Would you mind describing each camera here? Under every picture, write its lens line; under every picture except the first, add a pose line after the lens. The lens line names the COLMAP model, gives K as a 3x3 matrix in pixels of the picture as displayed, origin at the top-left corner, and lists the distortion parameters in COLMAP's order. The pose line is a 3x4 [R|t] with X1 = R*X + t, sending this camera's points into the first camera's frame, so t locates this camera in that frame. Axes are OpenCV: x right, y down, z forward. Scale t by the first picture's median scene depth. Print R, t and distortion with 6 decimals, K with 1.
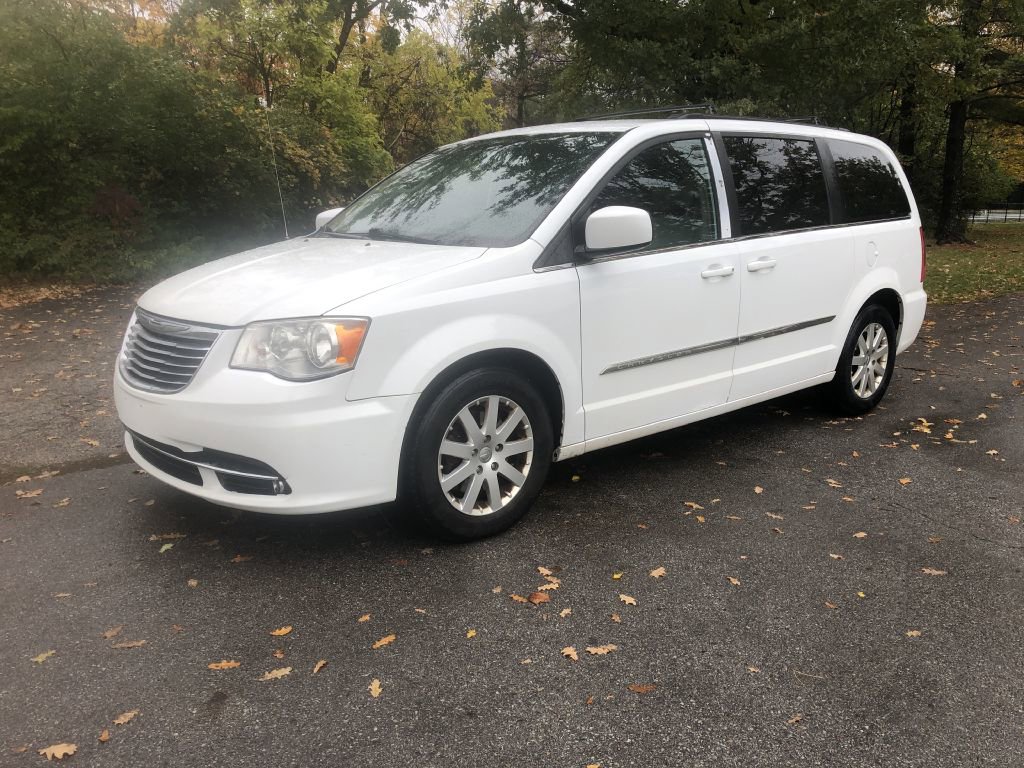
lens RADIAL K [[827.1, 0, 528.7], [0, 827.1, 366.2], [0, 0, 1]] dist [0.049617, -0.047781]
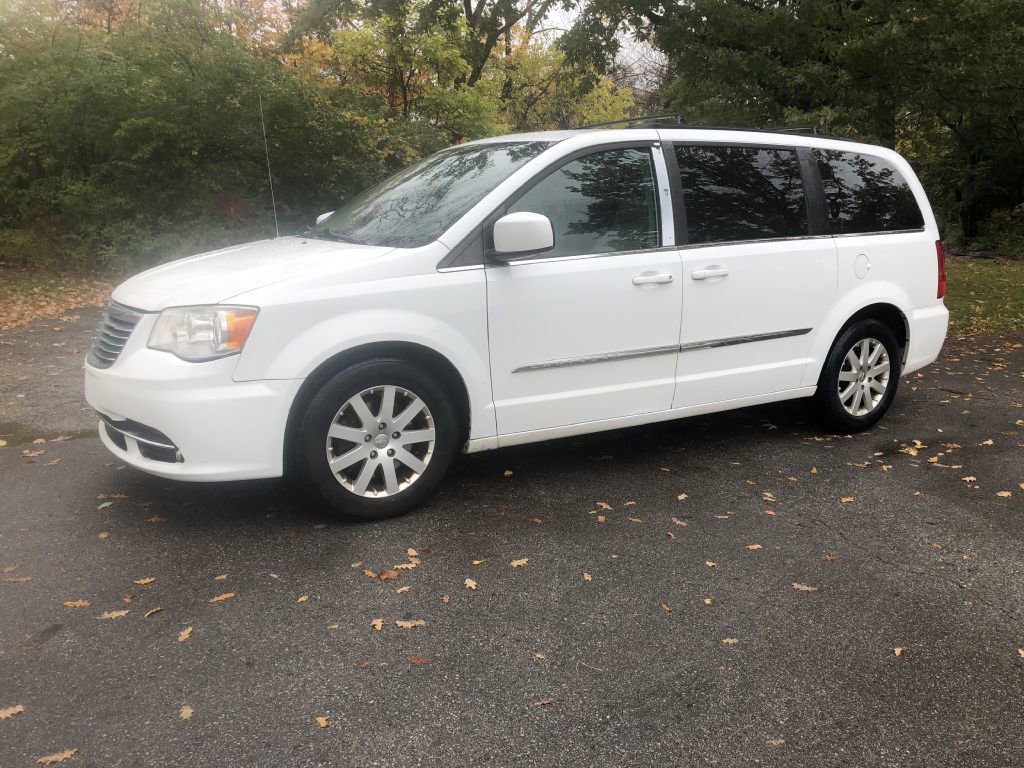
lens RADIAL K [[827.1, 0, 523.5], [0, 827.1, 357.1], [0, 0, 1]] dist [0.049617, -0.047781]
pose [[0.984799, 0.045309, -0.167684, 0.285617], [-0.048537, 0.998706, -0.015201, 0.005905], [0.166778, 0.023109, 0.985724, -0.025085]]
